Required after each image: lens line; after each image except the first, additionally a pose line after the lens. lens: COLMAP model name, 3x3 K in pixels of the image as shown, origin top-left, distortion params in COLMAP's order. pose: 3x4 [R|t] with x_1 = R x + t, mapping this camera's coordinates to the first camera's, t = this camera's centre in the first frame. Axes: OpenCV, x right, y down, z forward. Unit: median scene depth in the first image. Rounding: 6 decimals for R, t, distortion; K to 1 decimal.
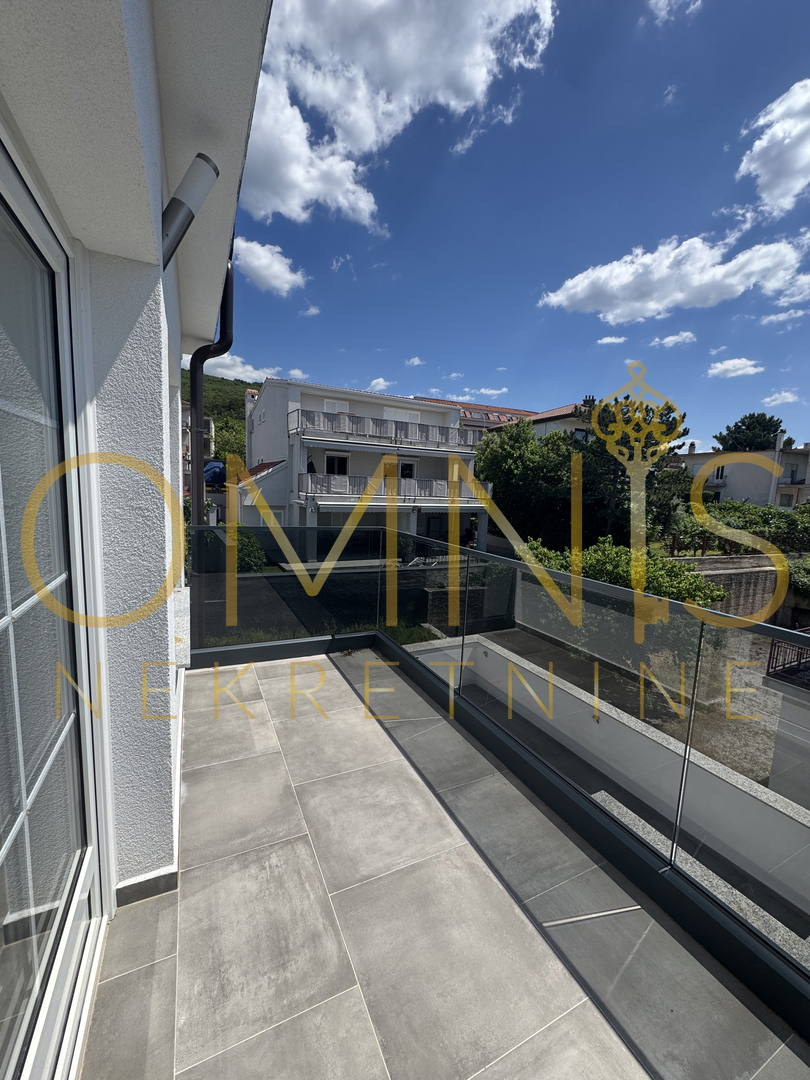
lens RADIAL K [[428.5, 0, 402.8], [0, 428.5, 539.2], [0, 0, 1]] dist [-0.002990, -0.000317]
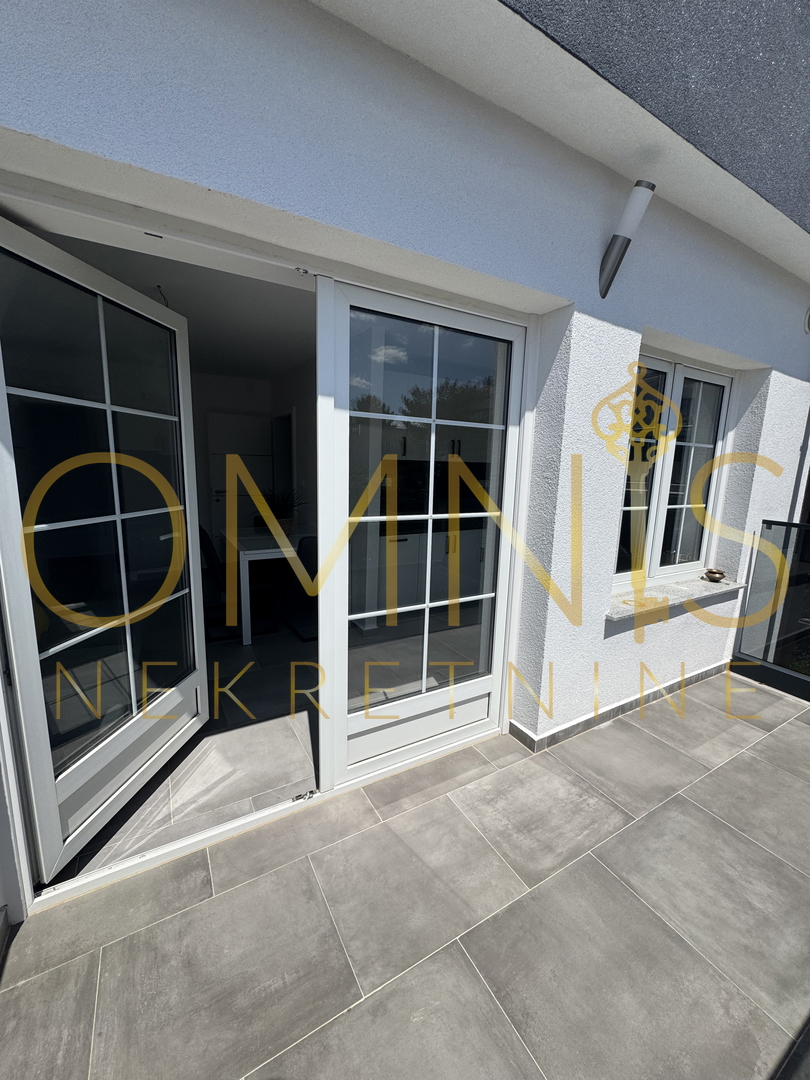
lens RADIAL K [[428.5, 0, 407.0], [0, 428.5, 538.3], [0, 0, 1]] dist [-0.002990, -0.000317]
pose [[0.076565, 0.130779, -0.988451, 0.737559], [-0.147359, 0.981958, 0.118505, 0.025689], [0.986115, 0.136584, 0.094455, 0.366767]]
